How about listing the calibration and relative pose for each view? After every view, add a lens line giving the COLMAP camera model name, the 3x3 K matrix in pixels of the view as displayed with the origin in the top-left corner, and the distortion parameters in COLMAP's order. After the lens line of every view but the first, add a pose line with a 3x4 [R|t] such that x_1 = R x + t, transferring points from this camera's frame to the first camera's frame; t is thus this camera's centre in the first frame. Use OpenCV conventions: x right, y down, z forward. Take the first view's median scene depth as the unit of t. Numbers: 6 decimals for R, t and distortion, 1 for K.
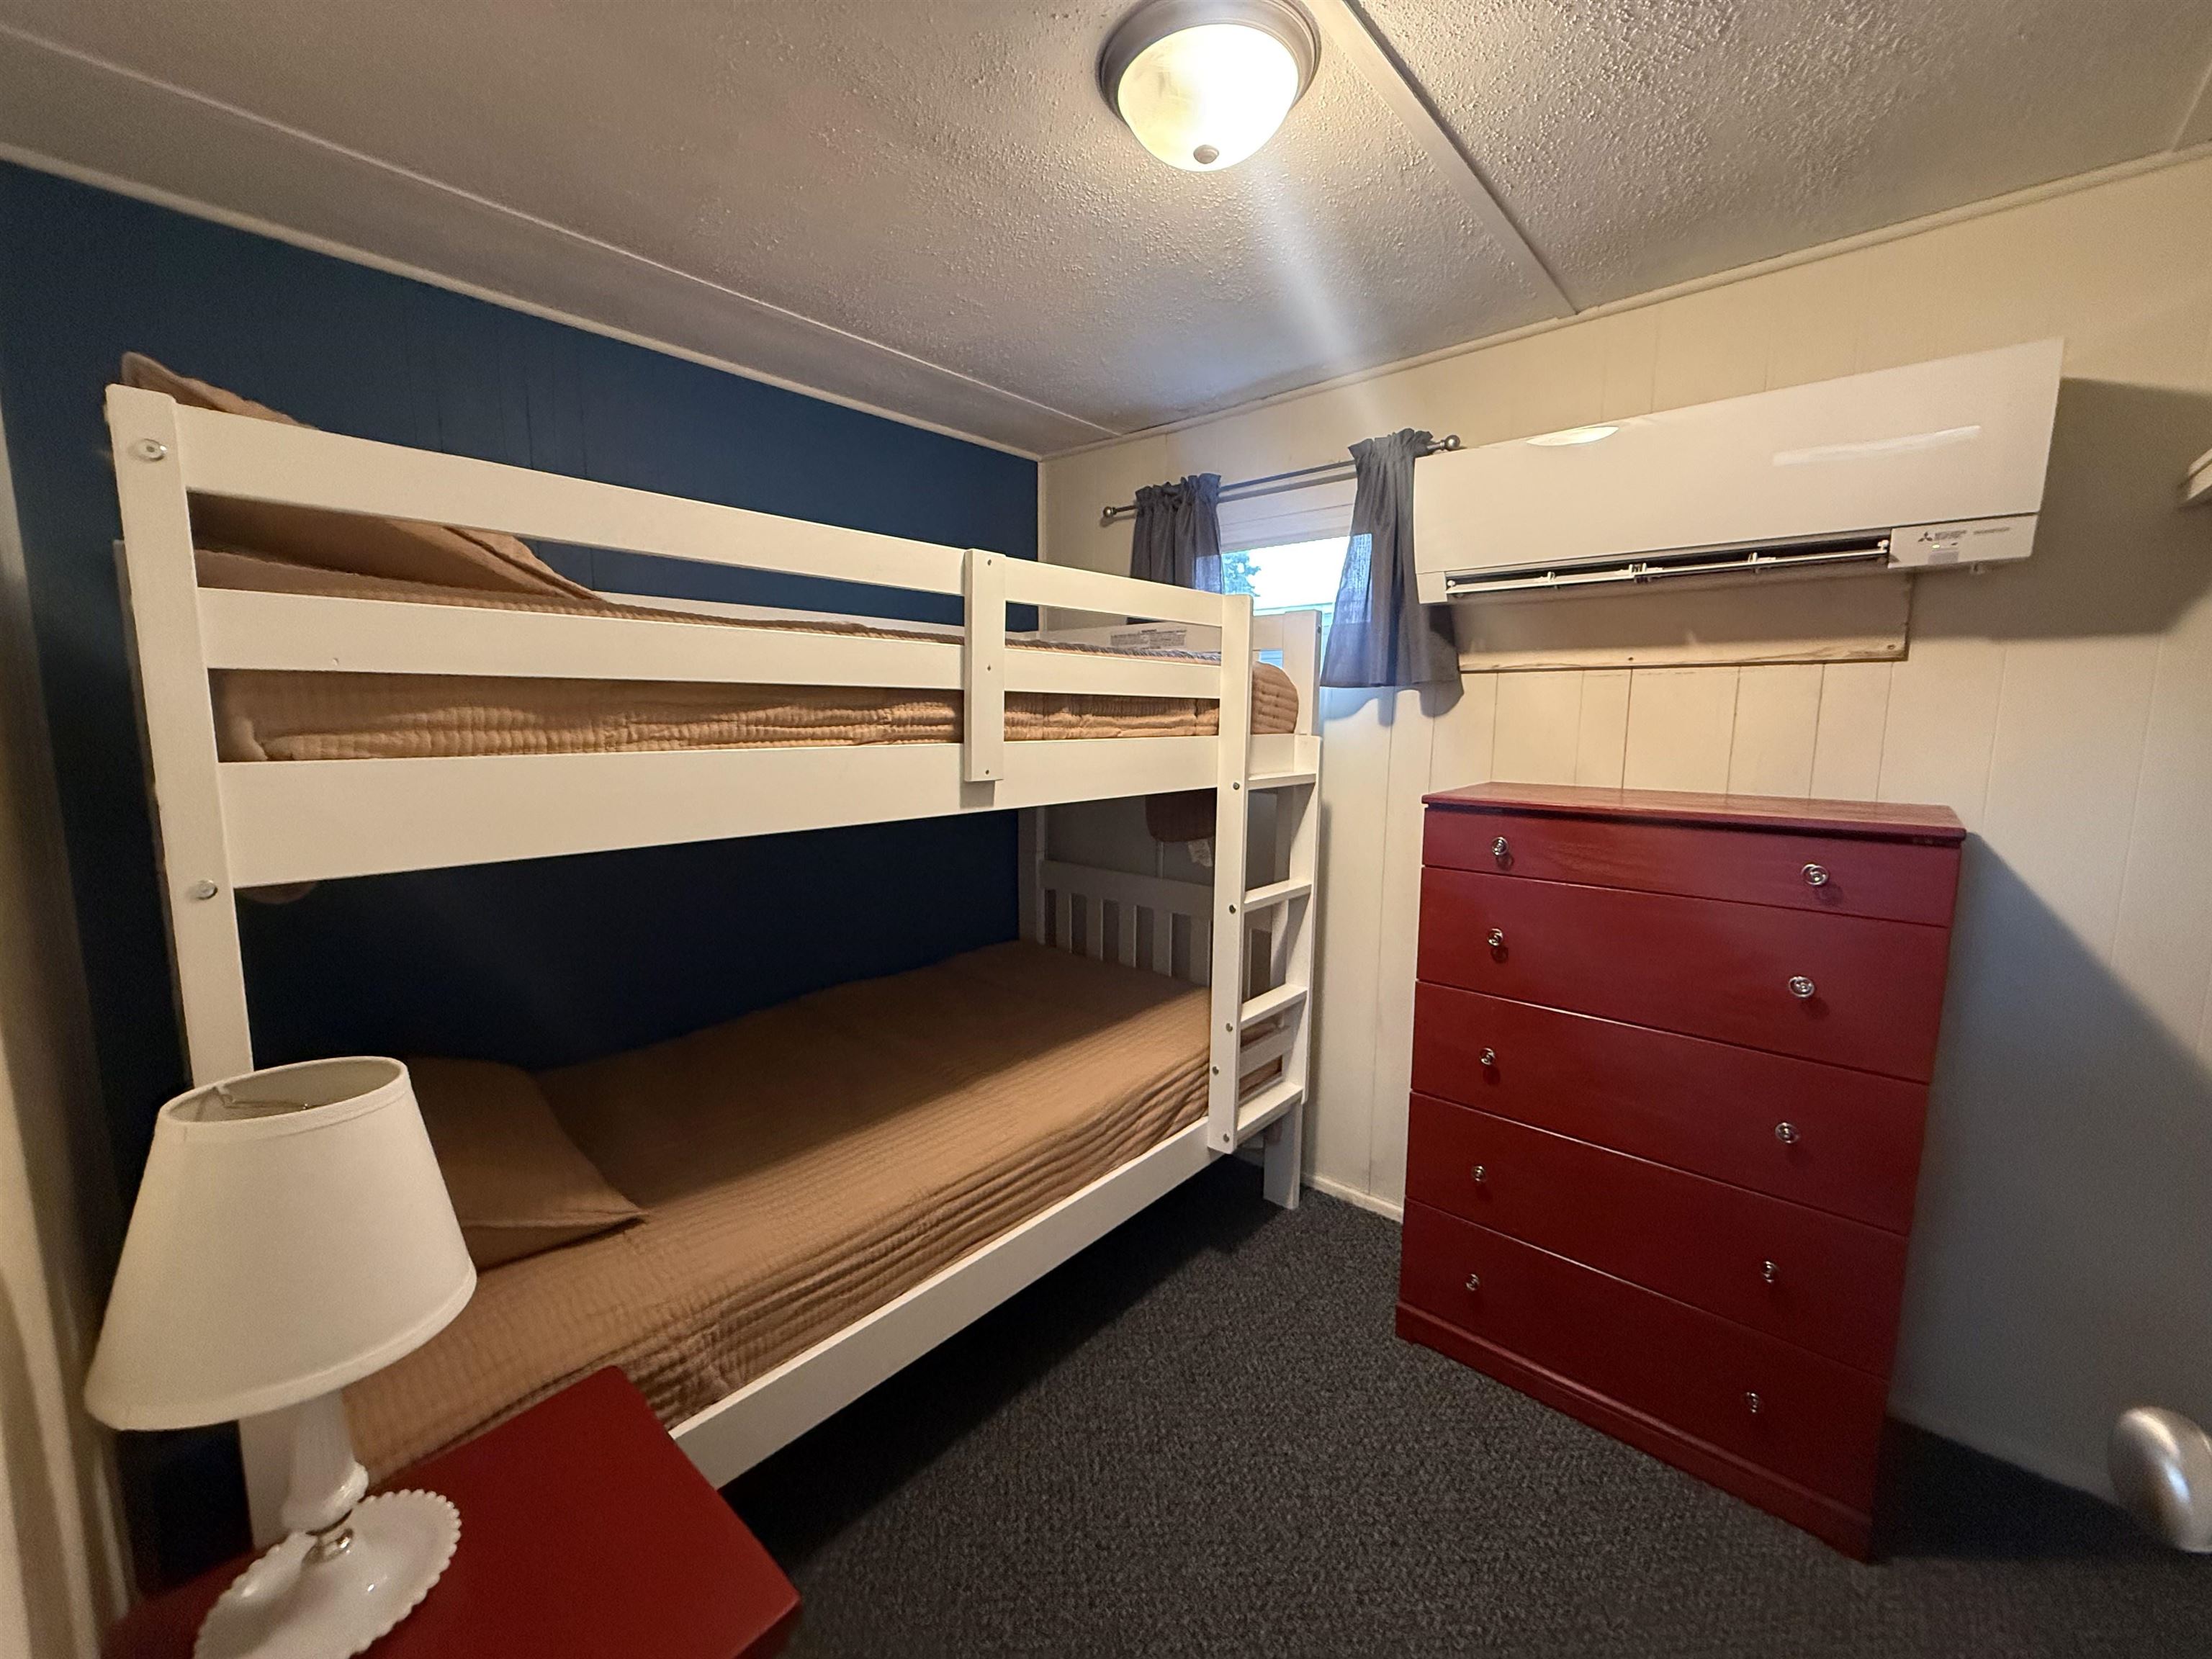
lens RADIAL K [[873.8, 0, 1096.0], [0, 873.8, 827.4], [0, 0, 1]] dist [-0.004221, 0.000896]
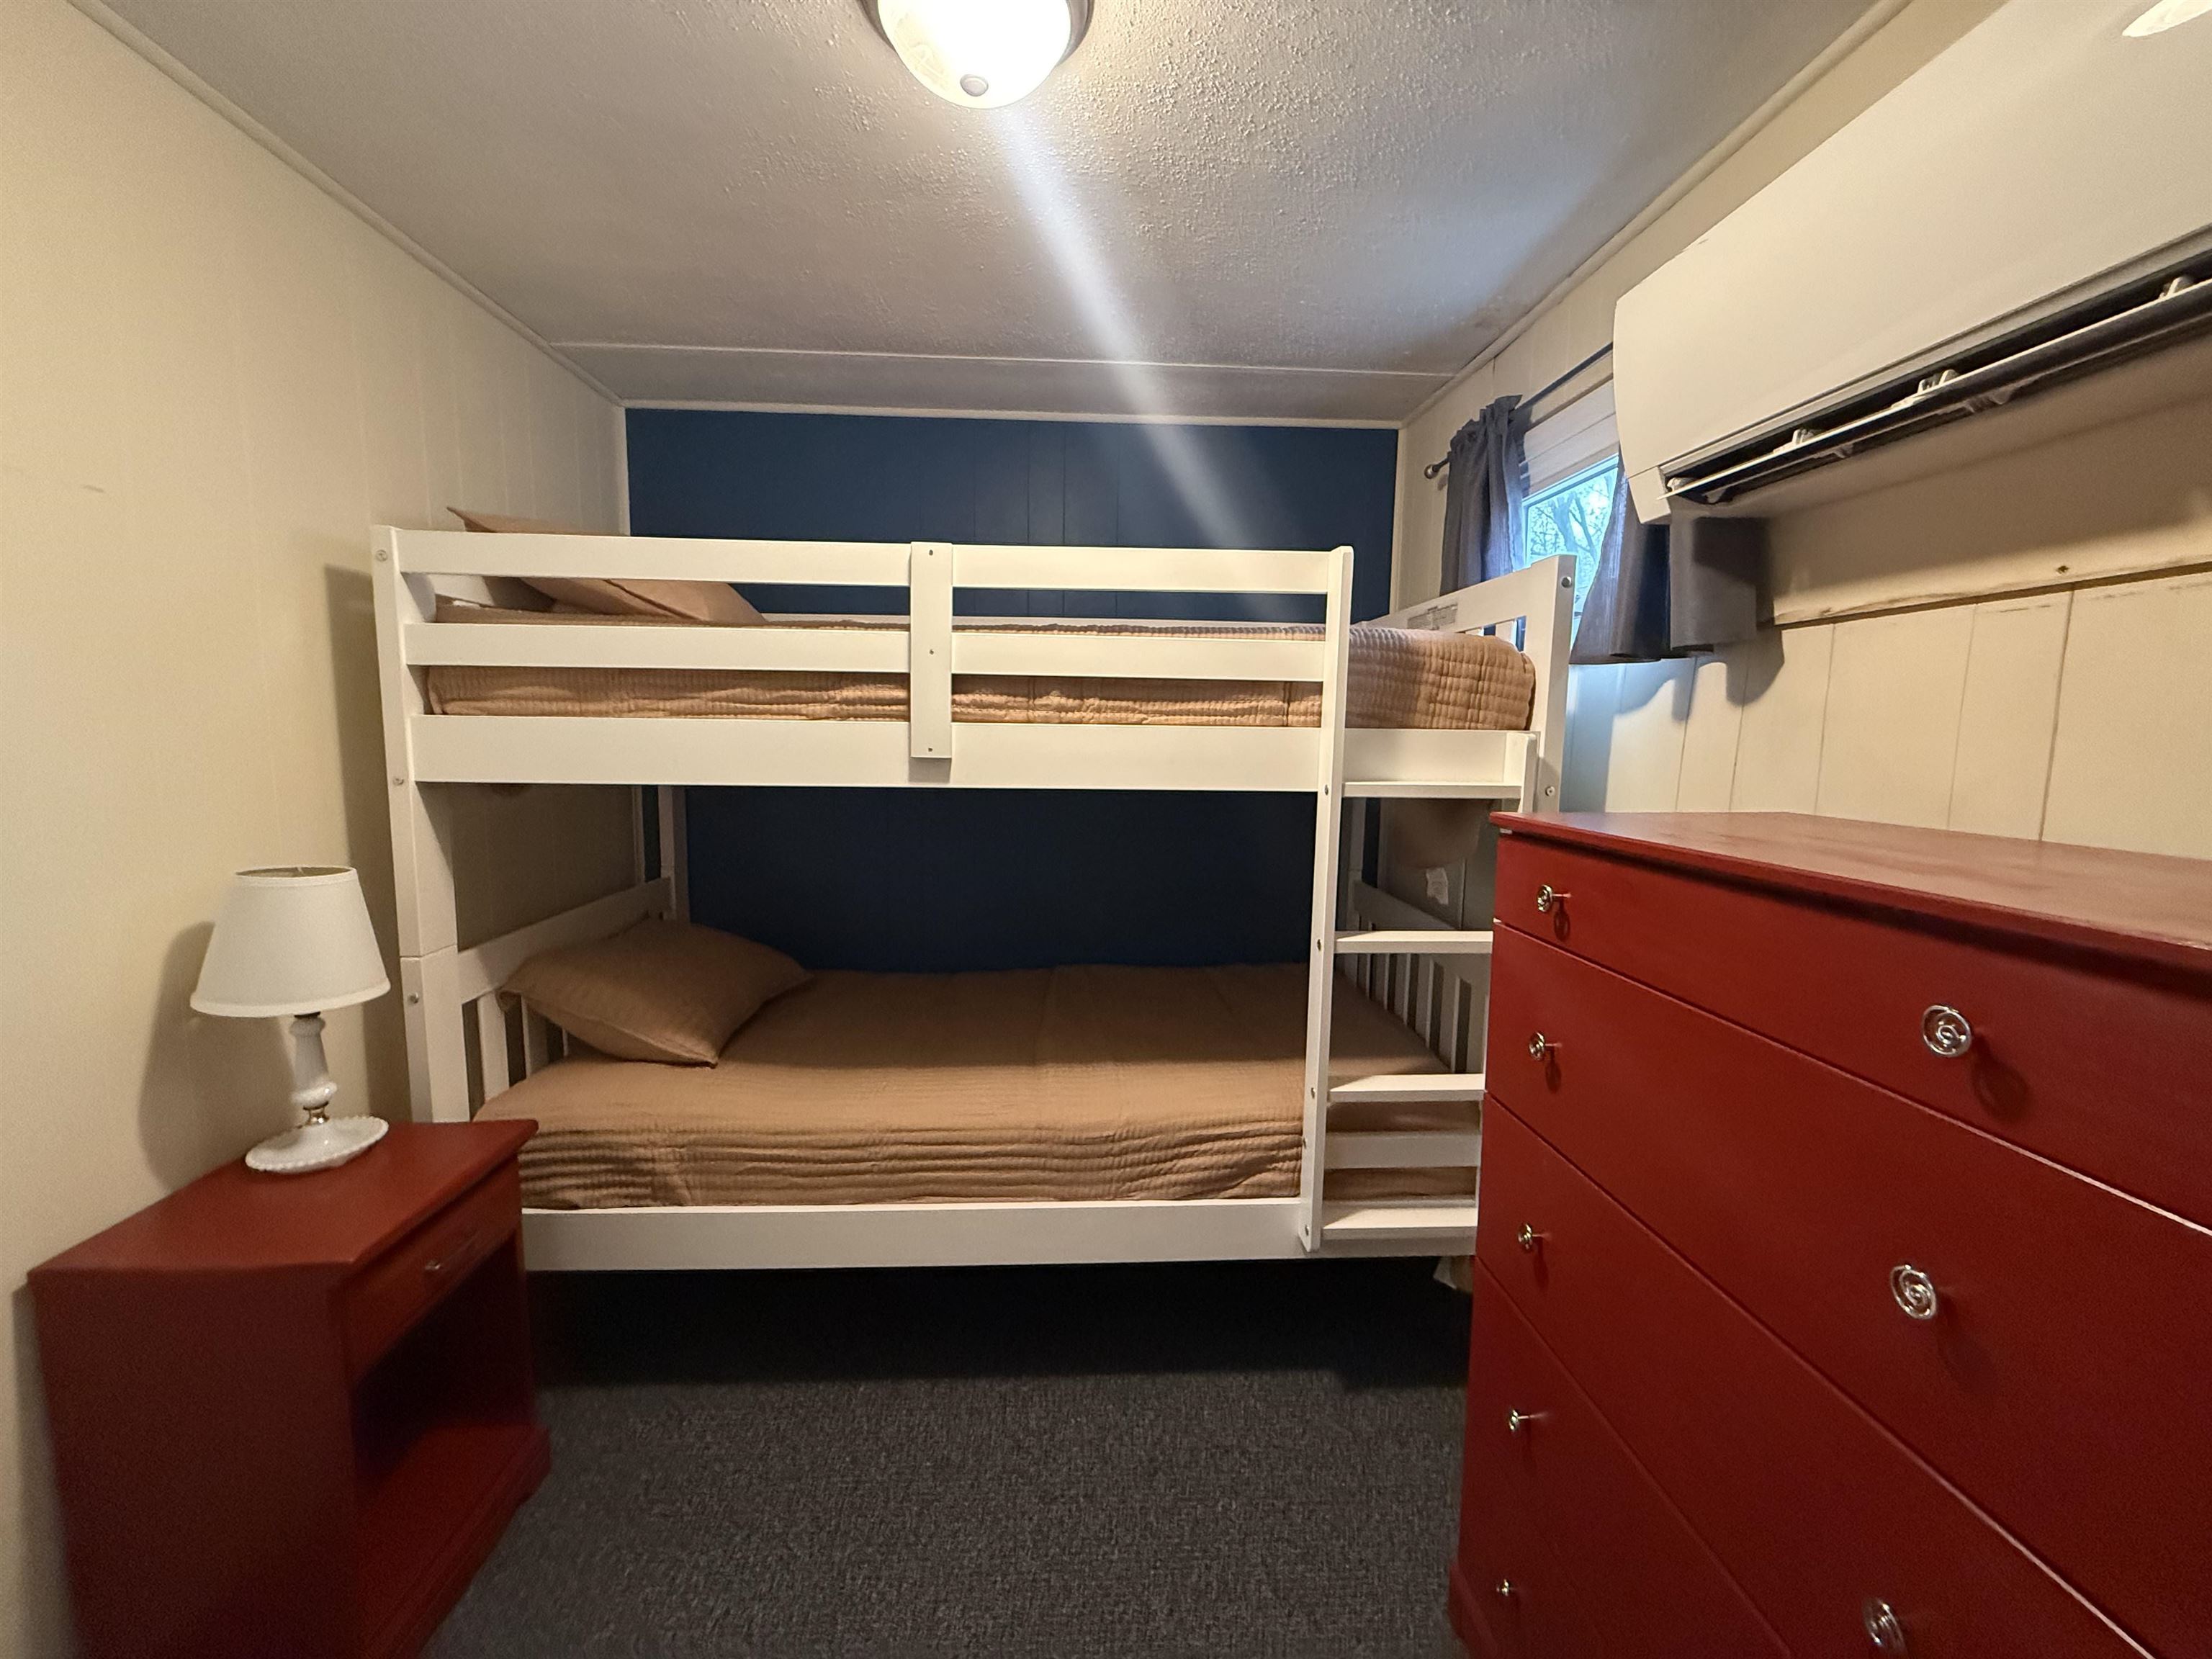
lens RADIAL K [[873.8, 0, 1097.6], [0, 873.8, 827.7], [0, 0, 1]] dist [-0.004221, 0.000896]
pose [[0.703743, 0.084033, -0.705467, 0.769624], [-0.102468, 0.994603, 0.016256, -0.006966], [0.703026, 0.060848, 0.708556, 0.389868]]
